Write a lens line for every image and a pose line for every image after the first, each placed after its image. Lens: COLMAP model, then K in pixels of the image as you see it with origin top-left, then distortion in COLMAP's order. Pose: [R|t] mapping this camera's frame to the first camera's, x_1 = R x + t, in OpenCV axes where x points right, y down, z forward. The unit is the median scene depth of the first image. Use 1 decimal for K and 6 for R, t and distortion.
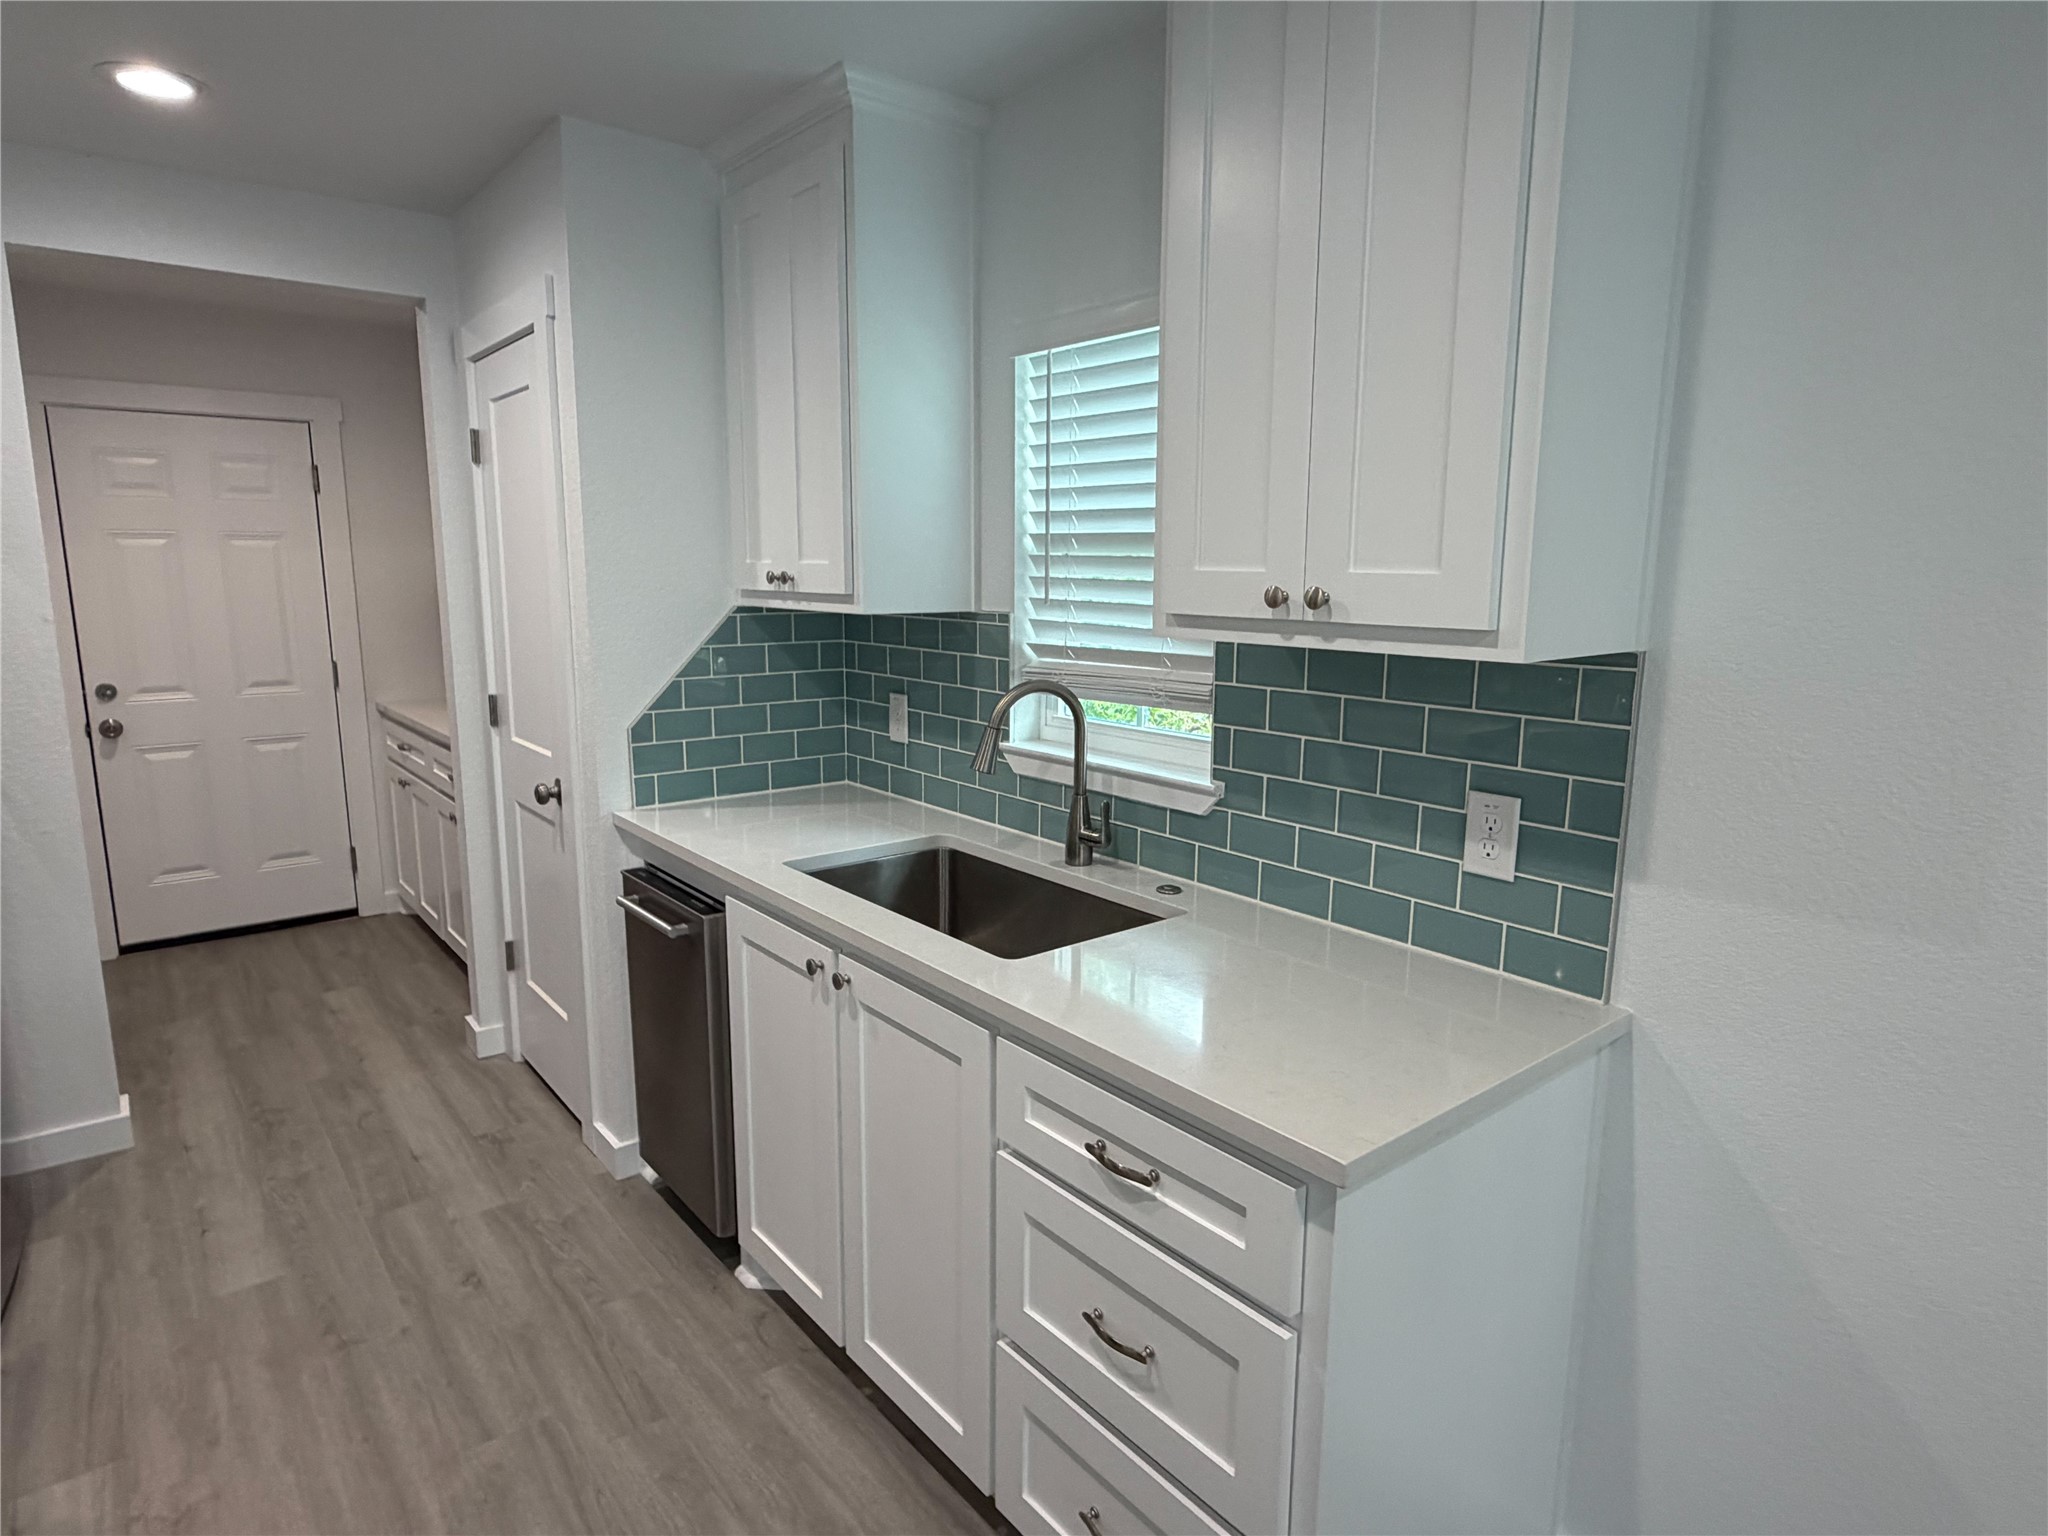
lens RADIAL K [[1152.7, 0, 1027.0], [0, 1152.7, 762.6], [0, 0, 1]] dist [-0.000048, -0.002076]
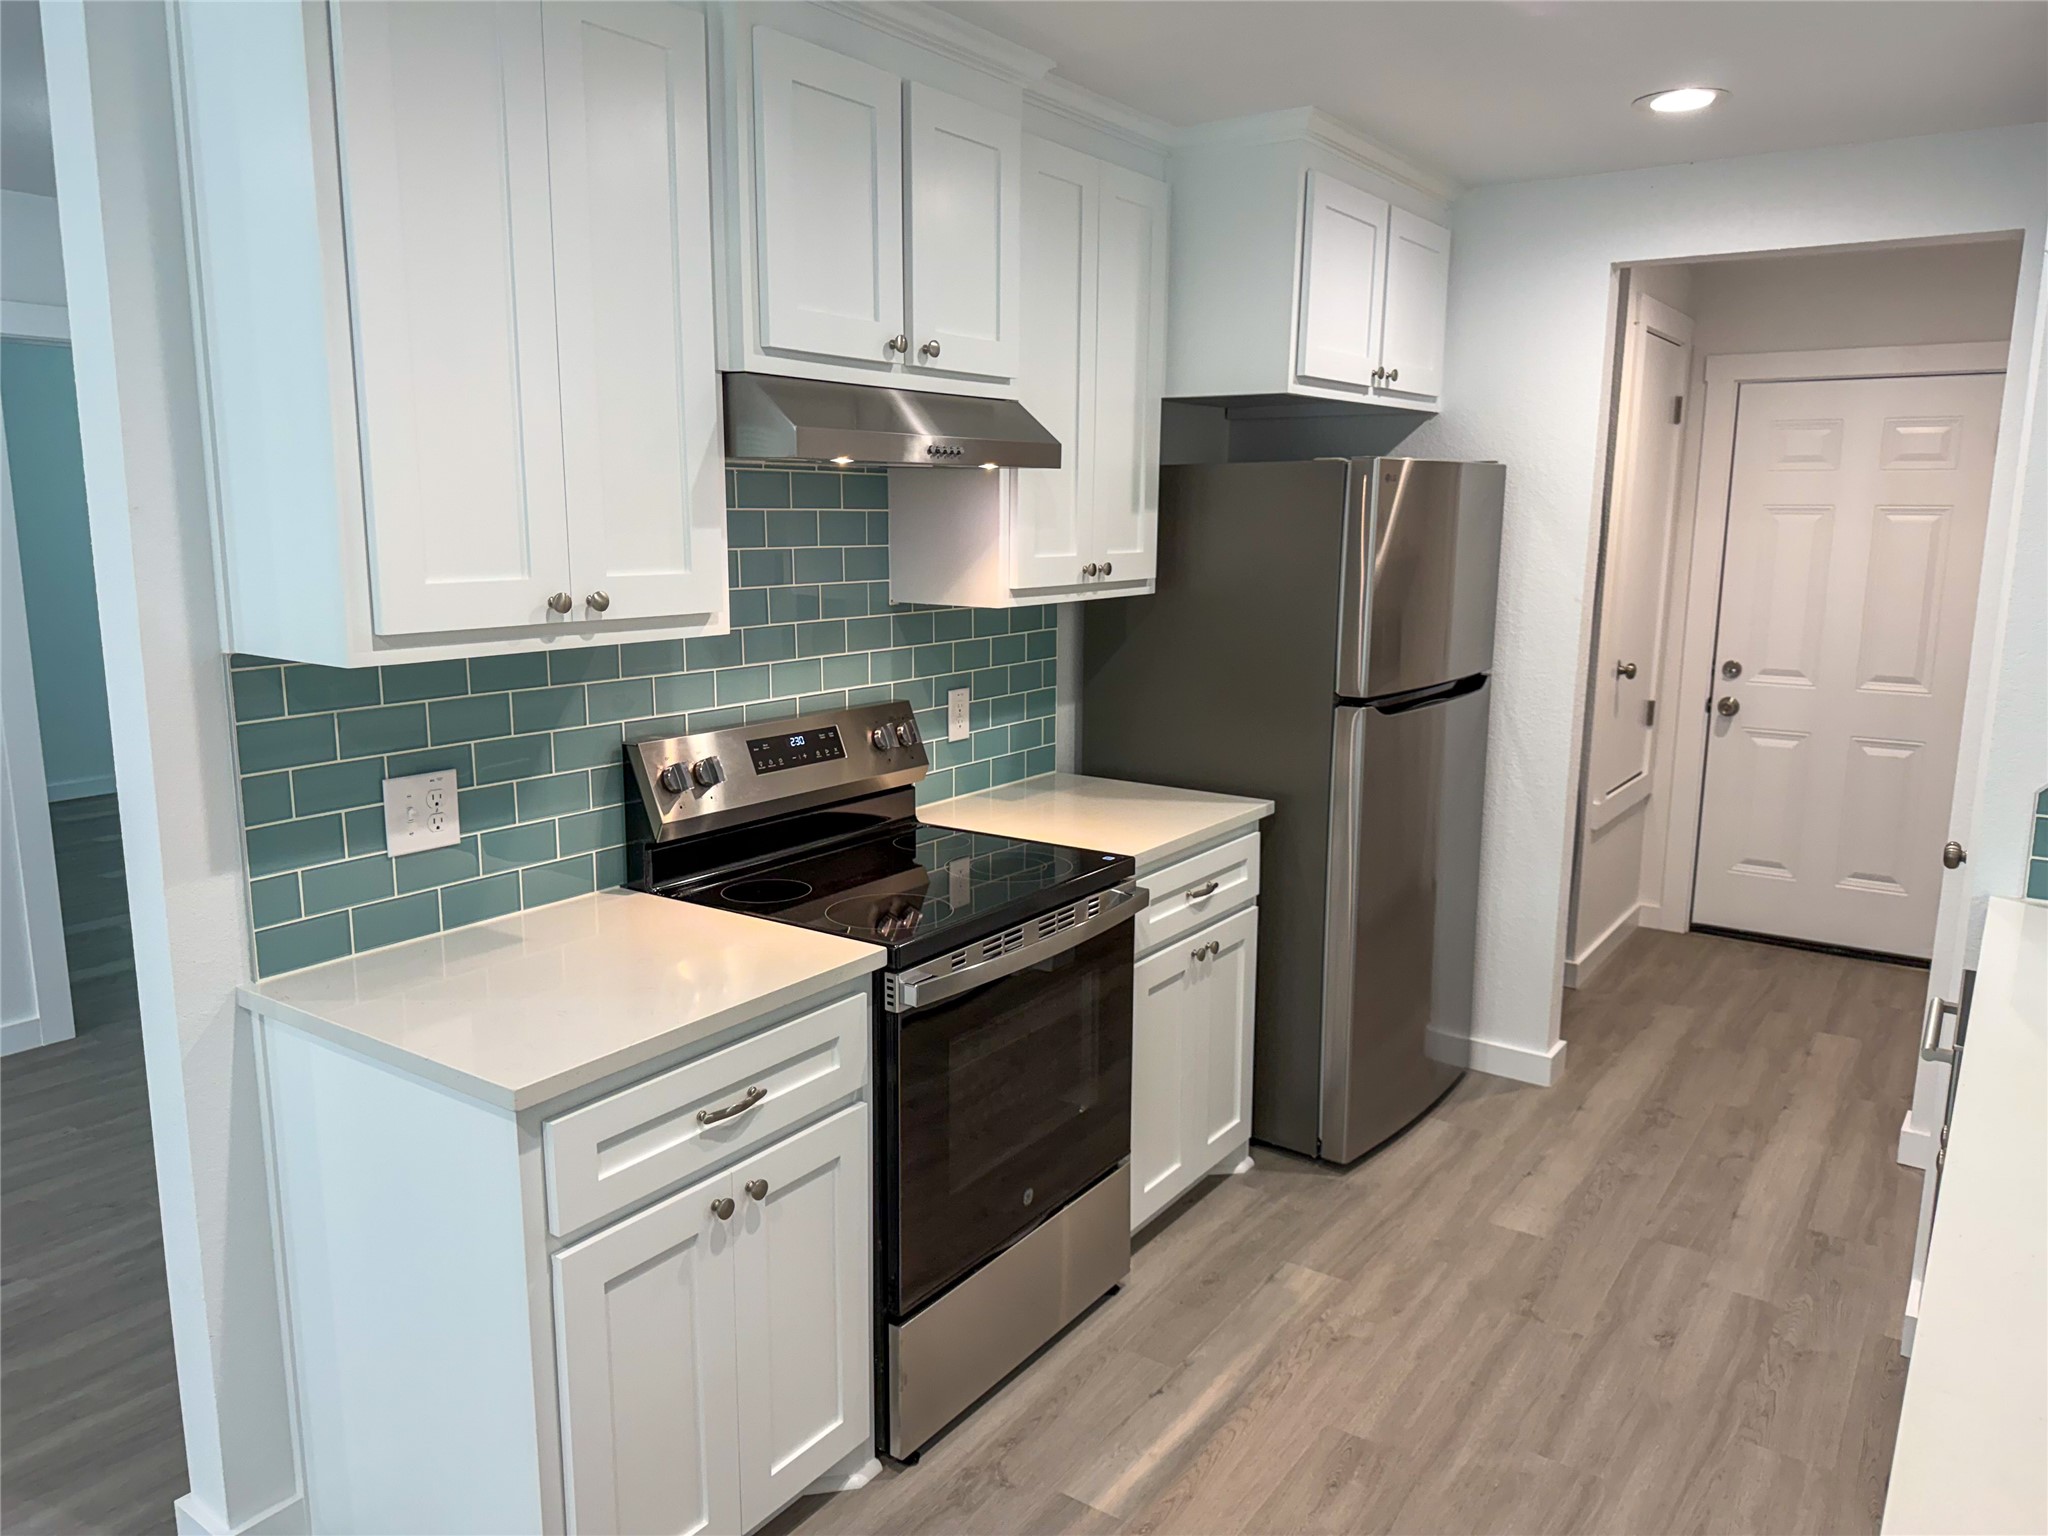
lens RADIAL K [[1454.6, 0, 1028.8], [0, 1454.6, 766.8], [0, 0, 1]] dist [0.087380, -0.113232]
pose [[0.281002, 0.169013, -0.944708, 0.423960], [-0.169925, 0.977580, 0.124350, -0.060885], [0.944544, 0.125587, 0.303421, 0.101877]]
